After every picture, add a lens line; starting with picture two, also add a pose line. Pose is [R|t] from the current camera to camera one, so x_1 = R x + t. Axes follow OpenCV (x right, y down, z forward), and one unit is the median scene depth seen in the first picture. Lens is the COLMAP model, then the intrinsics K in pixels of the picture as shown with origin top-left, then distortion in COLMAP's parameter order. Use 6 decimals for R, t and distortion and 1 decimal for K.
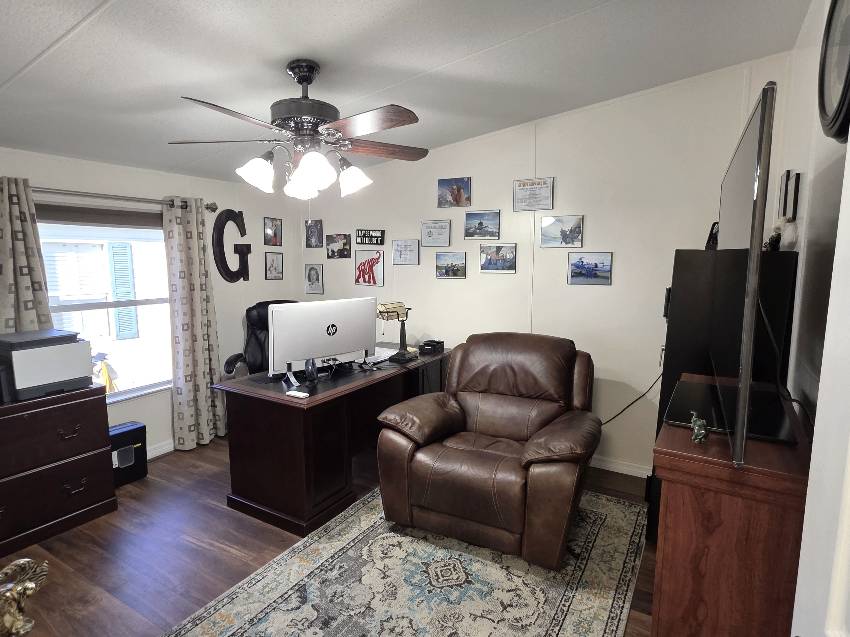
lens RADIAL K [[469.5, 0, 425.0], [0, 469.5, 318.5], [0, 0, 1]] dist [-0.001033, -0.001020]
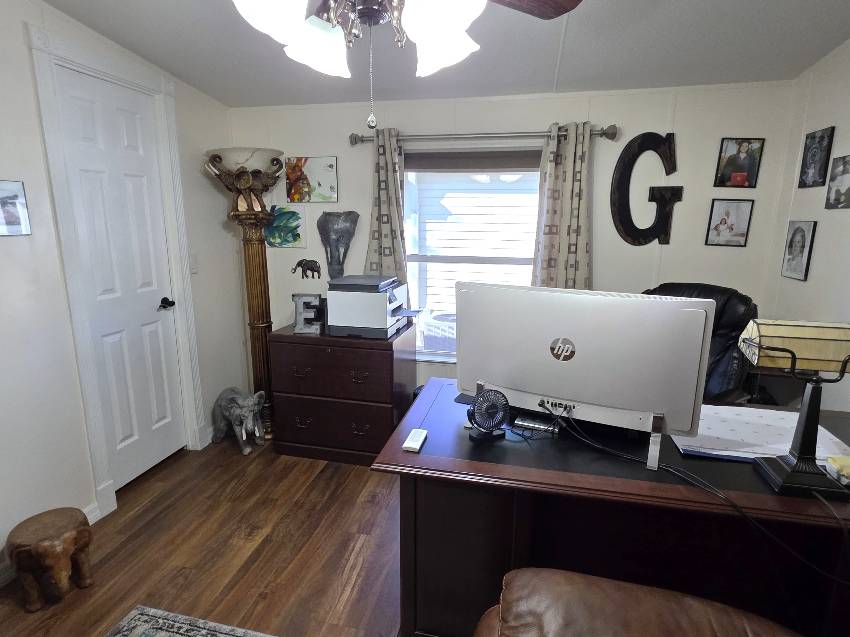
lens RADIAL K [[478.9, 0, 425.0], [0, 478.9, 318.5], [0, 0, 1]] dist [-0.002255, -0.000130]
pose [[0.313735, 0.203730, -0.927397, 0.167364], [-0.129426, 0.976770, 0.170792, -0.057862], [0.940648, 0.066446, 0.332815, 0.545108]]
